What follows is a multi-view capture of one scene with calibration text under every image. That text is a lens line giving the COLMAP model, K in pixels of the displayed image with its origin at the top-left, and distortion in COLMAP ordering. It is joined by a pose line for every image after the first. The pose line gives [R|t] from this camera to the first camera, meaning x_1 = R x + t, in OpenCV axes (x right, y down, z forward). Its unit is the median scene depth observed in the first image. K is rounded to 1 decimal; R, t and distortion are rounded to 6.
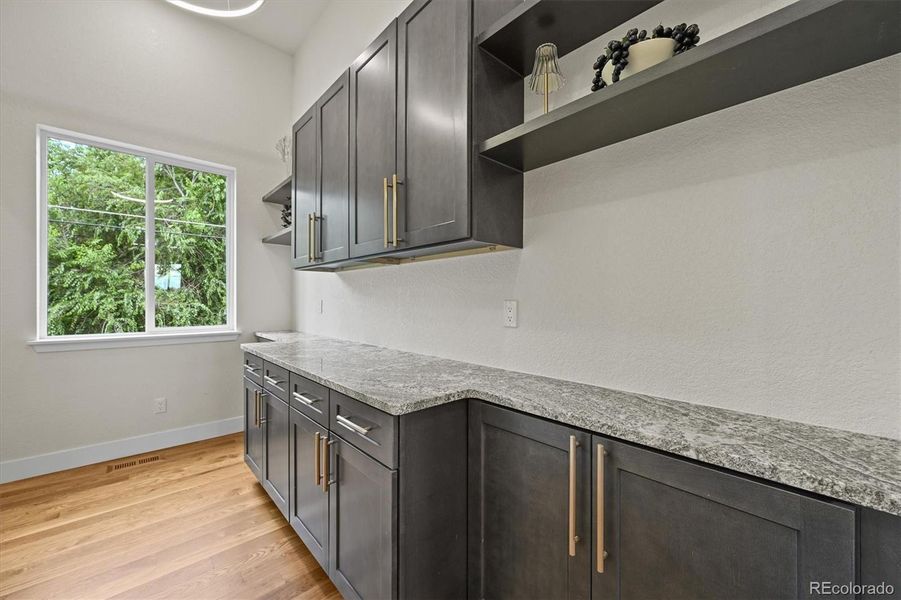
lens RADIAL K [[351.3, 0, 452.9], [0, 351.3, 298.0], [0, 0, 1]] dist [-0.002678, 0.001177]
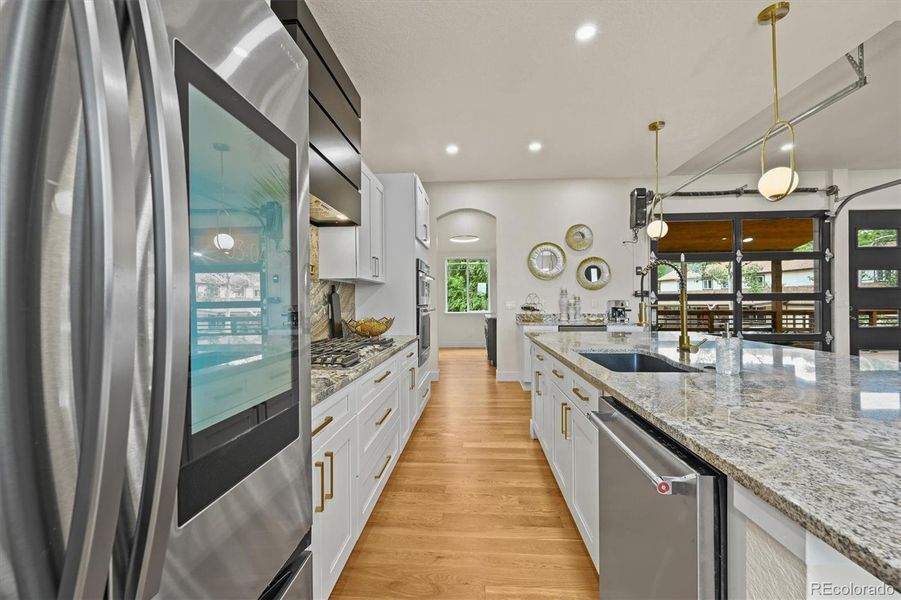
lens RADIAL K [[351.3, 0, 448.9], [0, 351.3, 300.3], [0, 0, 1]] dist [-0.002678, 0.001177]
pose [[0.681775, -0.001692, -0.731560, 1.009669], [0.003563, 0.999993, 0.001008, -0.014458], [0.731553, -0.003293, 0.681776, -0.990782]]
